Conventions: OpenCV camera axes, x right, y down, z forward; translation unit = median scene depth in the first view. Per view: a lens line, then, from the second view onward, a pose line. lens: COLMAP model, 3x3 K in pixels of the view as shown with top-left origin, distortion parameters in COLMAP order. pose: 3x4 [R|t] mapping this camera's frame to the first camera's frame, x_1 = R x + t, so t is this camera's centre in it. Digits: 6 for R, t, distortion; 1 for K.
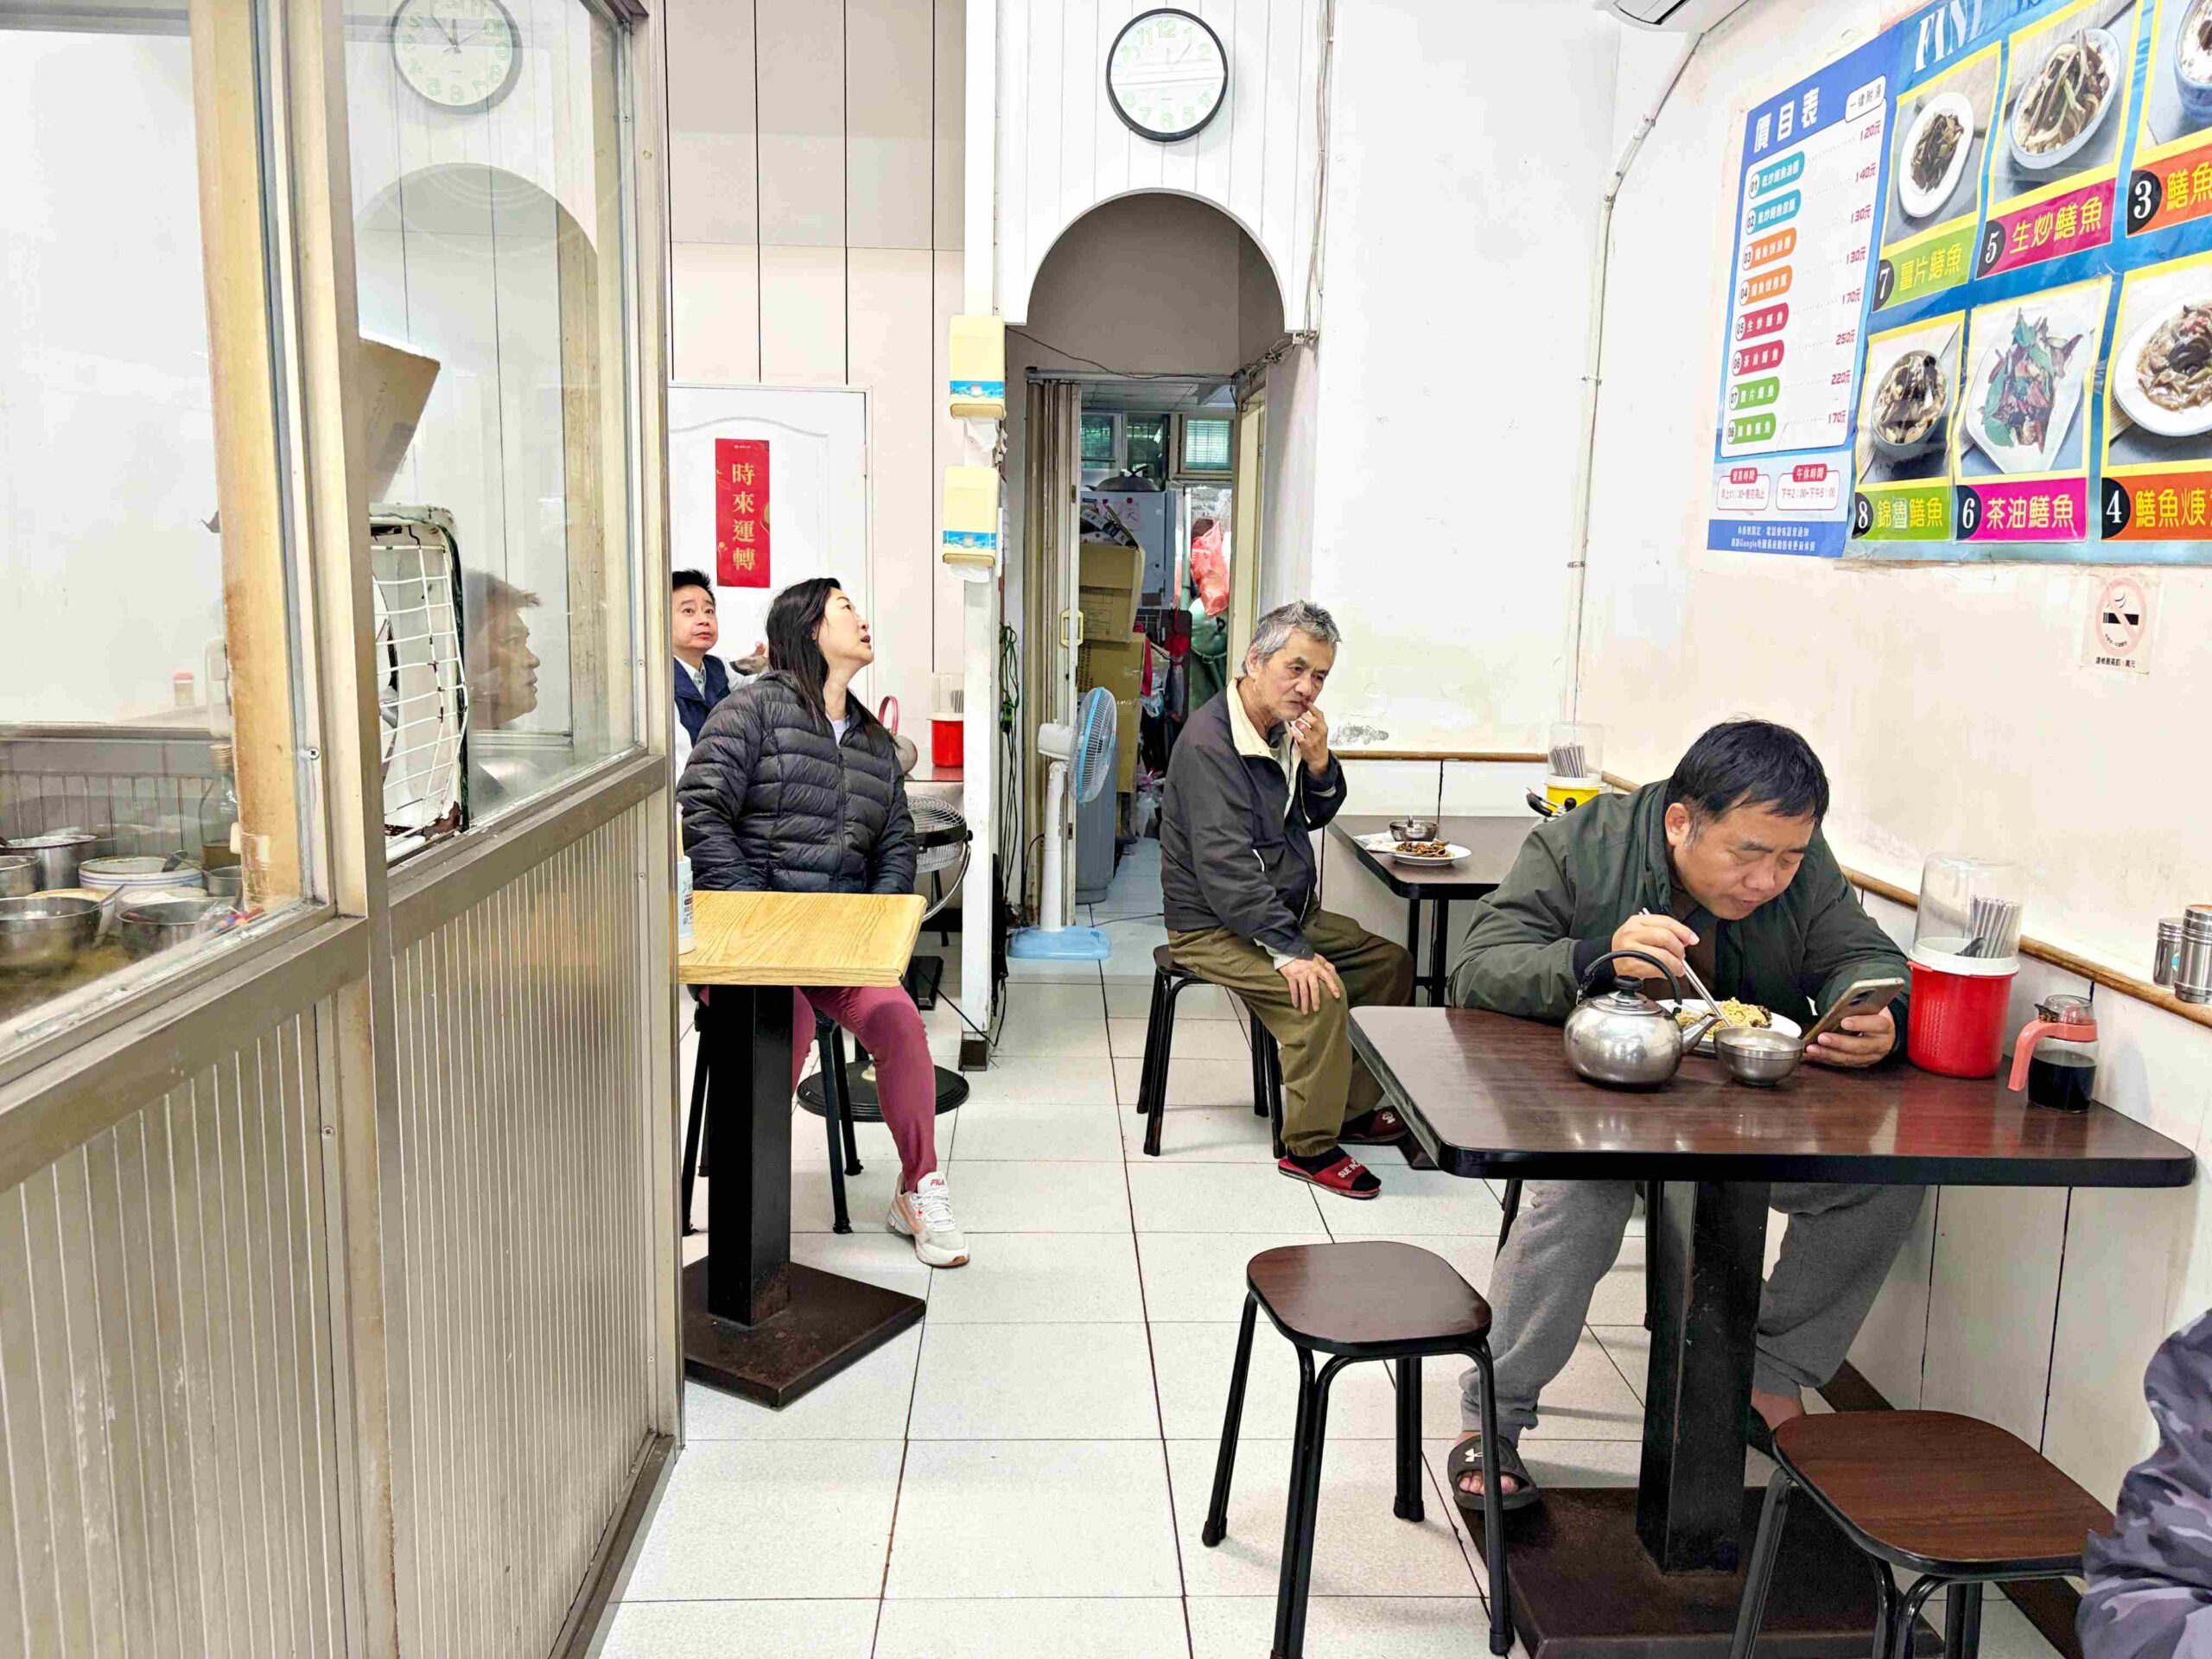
lens RADIAL K [[1675.1, 0, 1126.1], [0, 1675.1, 822.9], [0, 0, 1]] dist [0.020129, -0.018010]
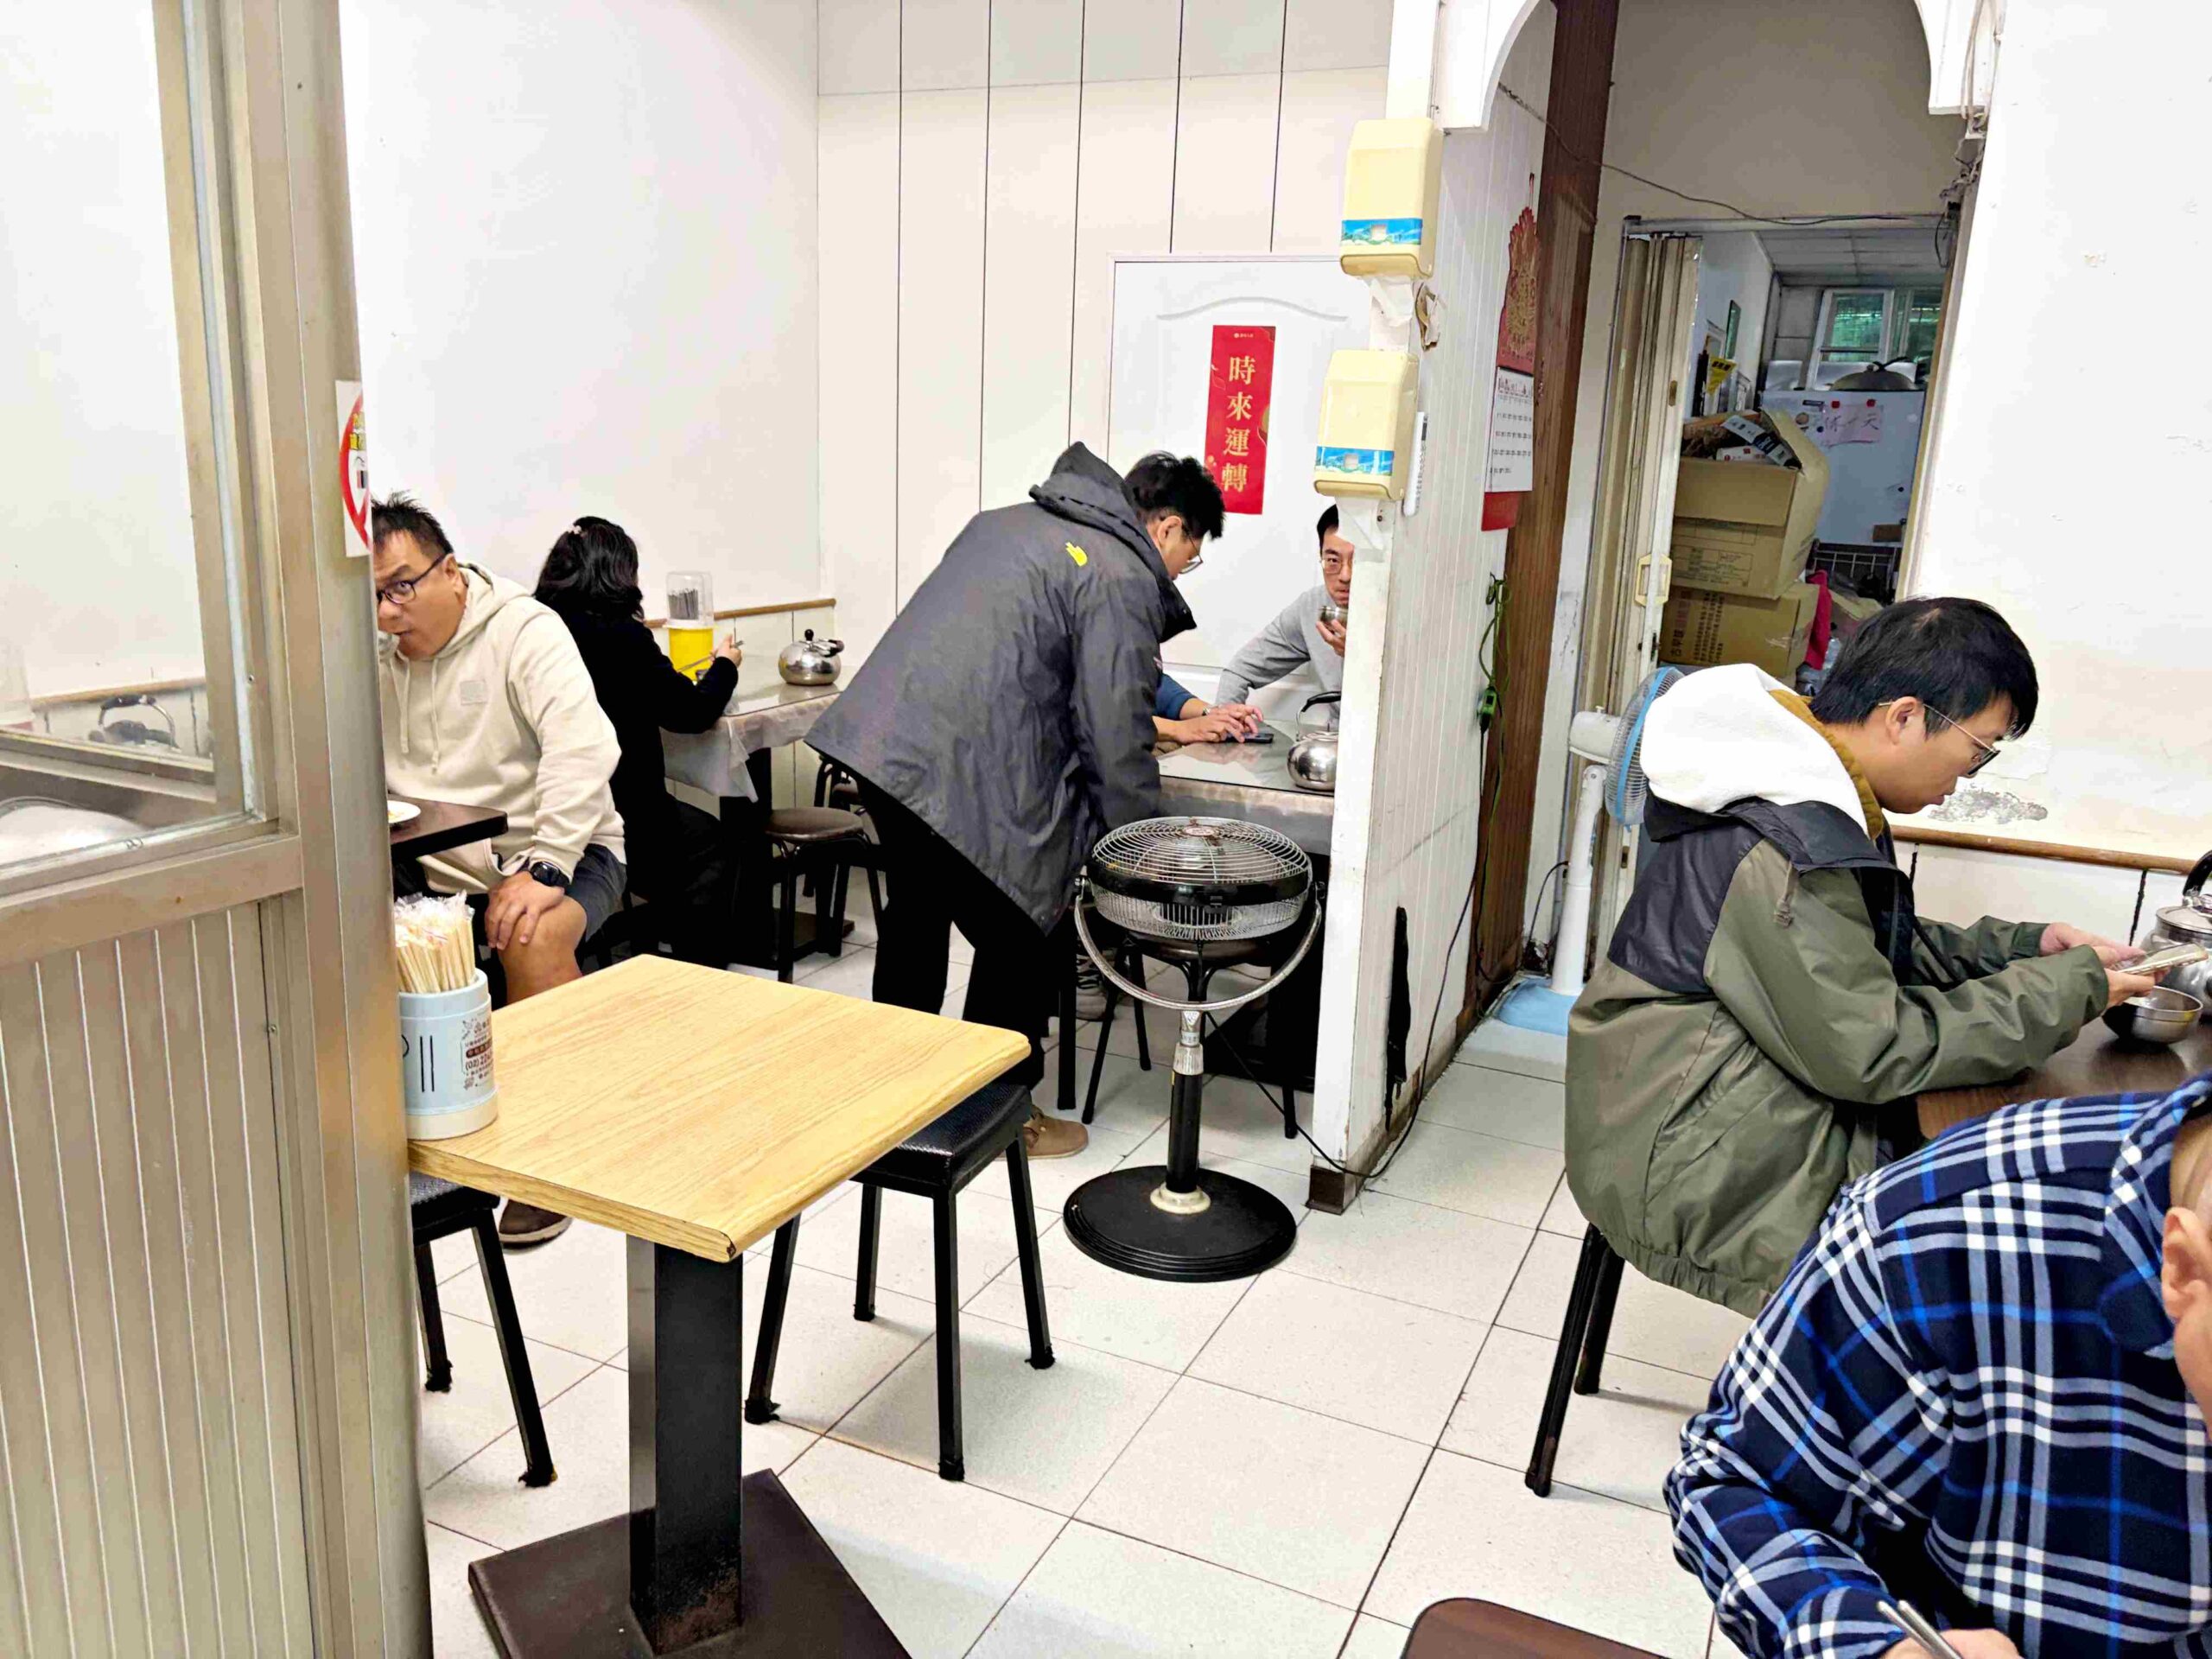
lens RADIAL K [[1675.1, 0, 1086.3], [0, 1675.1, 823.7], [0, 0, 1]] dist [0.020129, -0.018010]
pose [[0.883543, 0.115421, -0.453904, 0.095104], [-0.090501, 0.992967, 0.076334, -0.046715], [0.459522, -0.026366, 0.887775, 0.246876]]
